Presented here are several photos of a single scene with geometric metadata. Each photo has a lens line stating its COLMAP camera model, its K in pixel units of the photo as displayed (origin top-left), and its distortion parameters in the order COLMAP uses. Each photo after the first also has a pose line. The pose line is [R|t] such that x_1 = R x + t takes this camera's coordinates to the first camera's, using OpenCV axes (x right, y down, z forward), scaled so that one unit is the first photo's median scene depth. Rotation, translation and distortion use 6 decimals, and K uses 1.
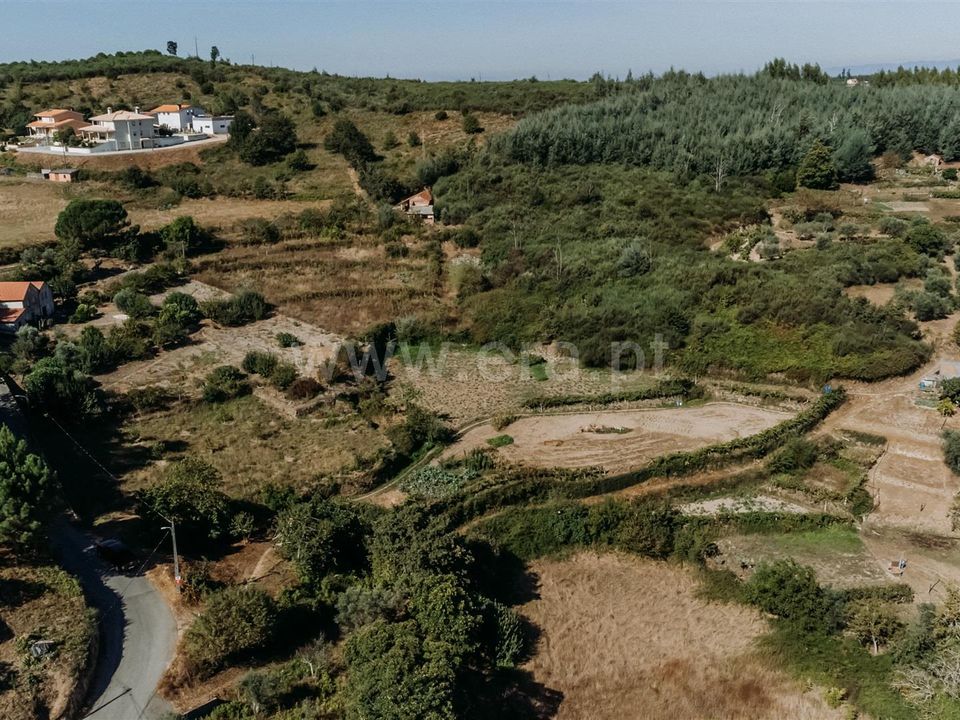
lens RADIAL K [[967.4, 0, 480.0], [0, 967.4, 360.0], [0, 0, 1]] dist [0.040659, 0.010036]
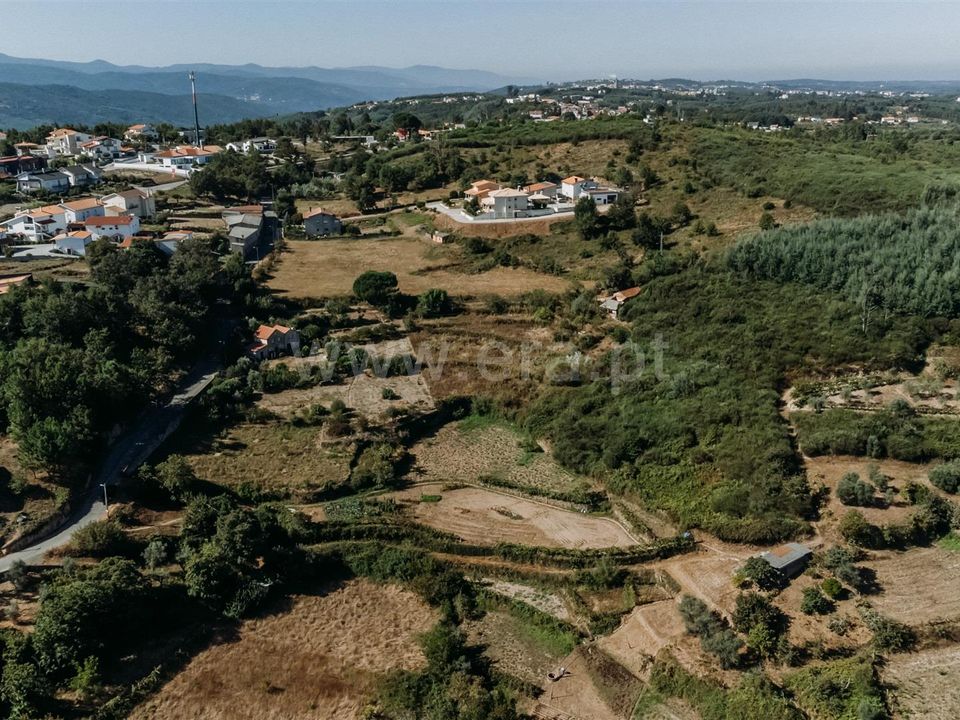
lens RADIAL K [[967.4, 0, 480.0], [0, 967.4, 360.0], [0, 0, 1]] dist [0.040659, 0.010036]
pose [[0.760409, 0.189926, -0.621053, 0.883274], [-0.182180, 0.980267, 0.076720, -0.228193], [0.623369, 0.054805, 0.780005, -0.074617]]
